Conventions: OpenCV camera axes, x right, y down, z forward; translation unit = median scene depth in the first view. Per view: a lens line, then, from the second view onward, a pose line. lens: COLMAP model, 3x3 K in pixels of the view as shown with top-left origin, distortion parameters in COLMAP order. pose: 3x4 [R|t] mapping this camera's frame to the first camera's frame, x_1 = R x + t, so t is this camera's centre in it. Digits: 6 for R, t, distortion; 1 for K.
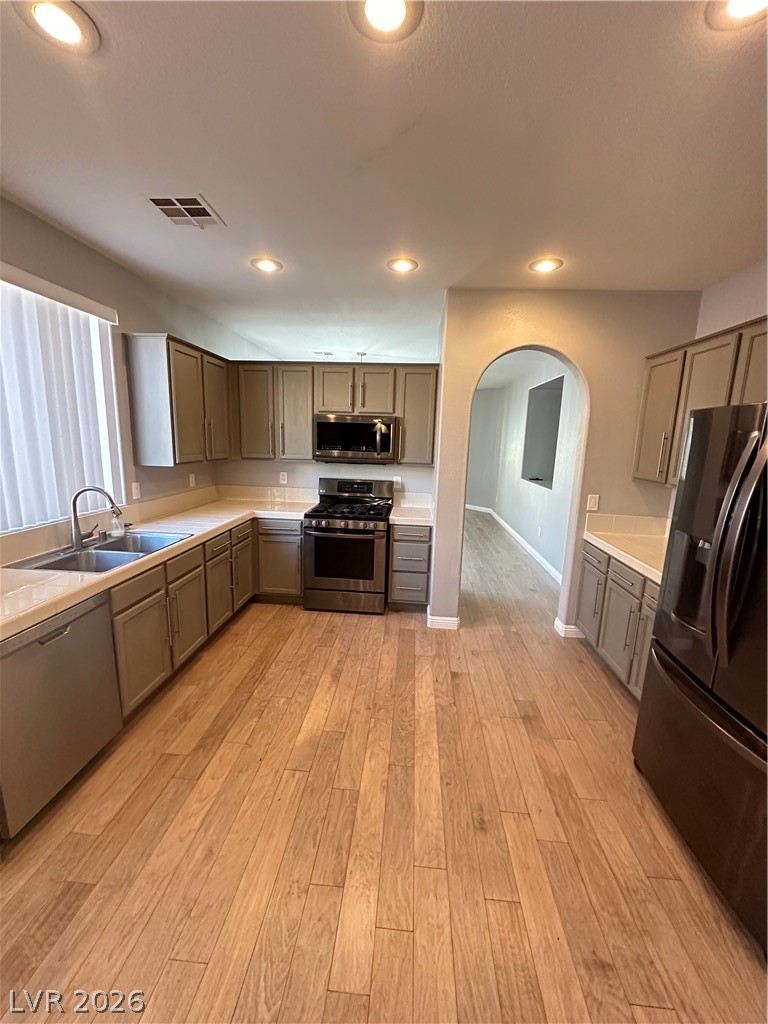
lens RADIAL K [[407.9, 0, 384.0], [0, 407.9, 512.0], [0, 0, 1]] dist [-0.002269, 0.000069]
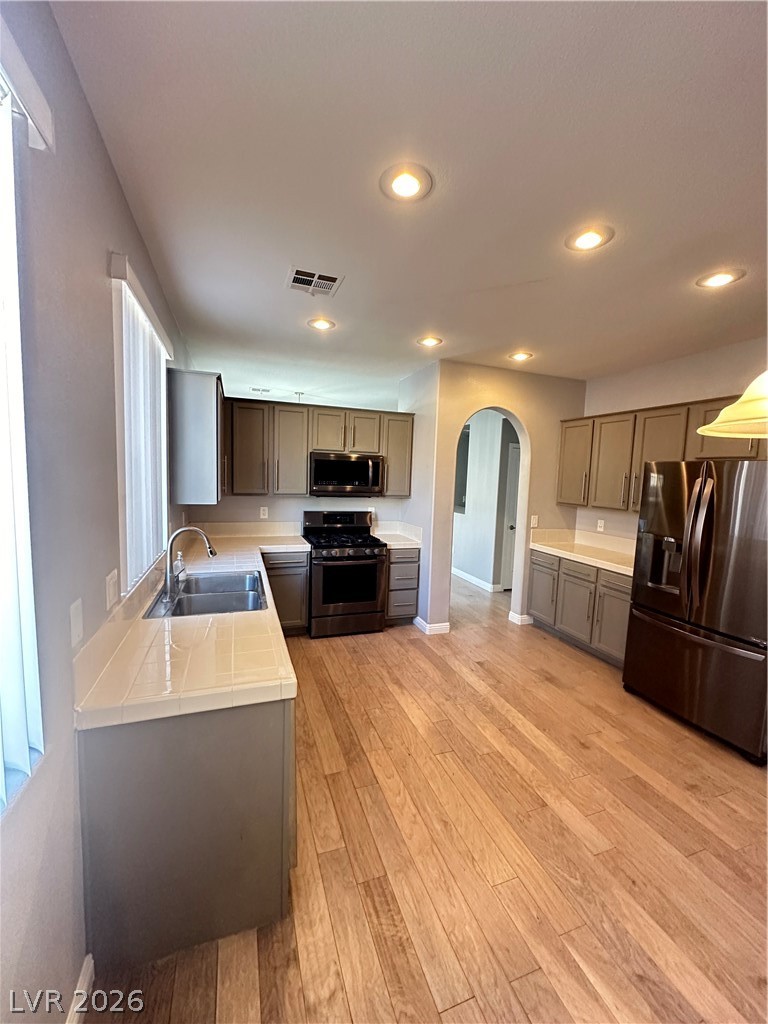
lens RADIAL K [[407.9, 0, 384.0], [0, 407.9, 512.0], [0, 0, 1]] dist [-0.002269, 0.000069]
pose [[0.910980, -0.037632, 0.410729, -0.550703], [0.067382, 0.996029, -0.058192, -0.009367], [-0.406908, 0.080688, 0.909898, -0.050986]]
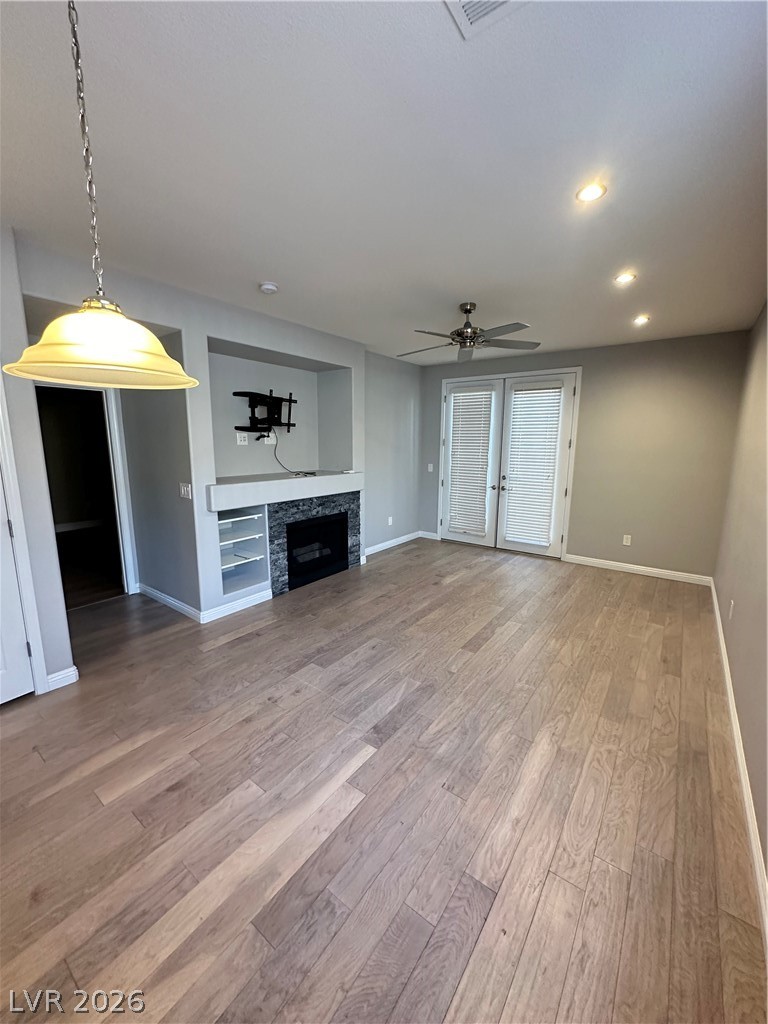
lens RADIAL K [[407.9, 0, 384.0], [0, 407.9, 512.0], [0, 0, 1]] dist [-0.002269, 0.000069]
pose [[-0.847649, -0.128259, 0.514821, -0.545352], [0.062688, 0.939331, 0.337234, -0.055275], [-0.526841, 0.318129, -0.788183, 0.240480]]
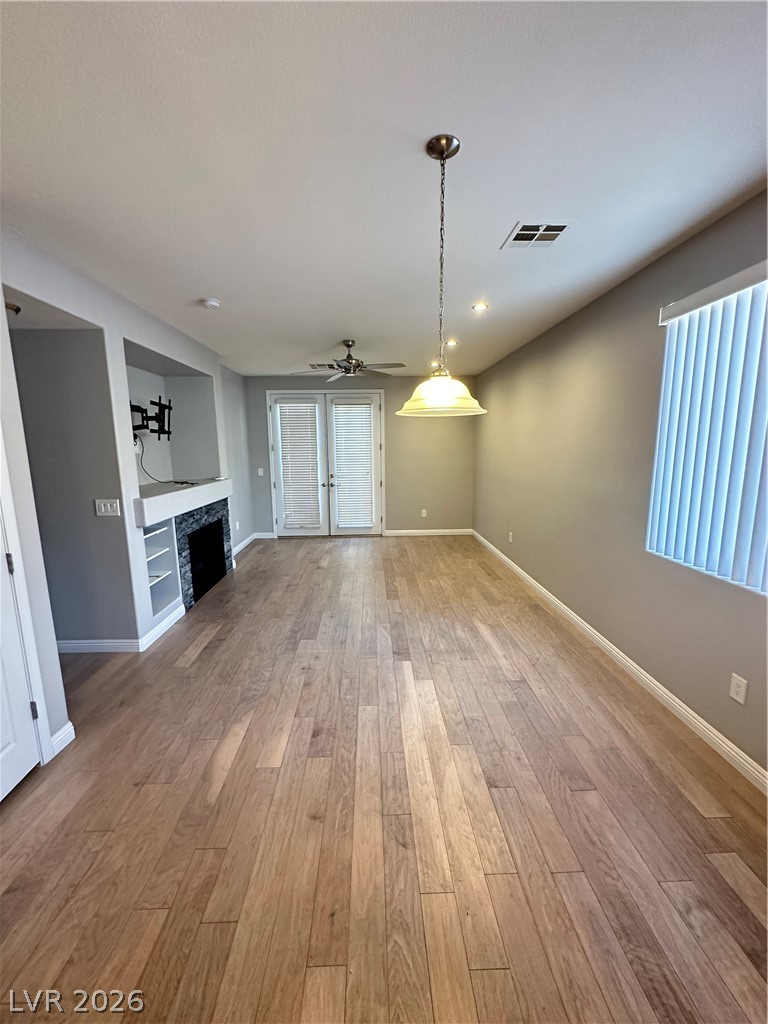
lens RADIAL K [[407.9, 0, 384.0], [0, 407.9, 512.0], [0, 0, 1]] dist [-0.002269, 0.000069]
pose [[-0.993522, -0.001087, -0.113636, -0.045013], [-0.039284, 0.941595, 0.334448, -0.115958], [0.106635, 0.336746, -0.935538, 0.636167]]
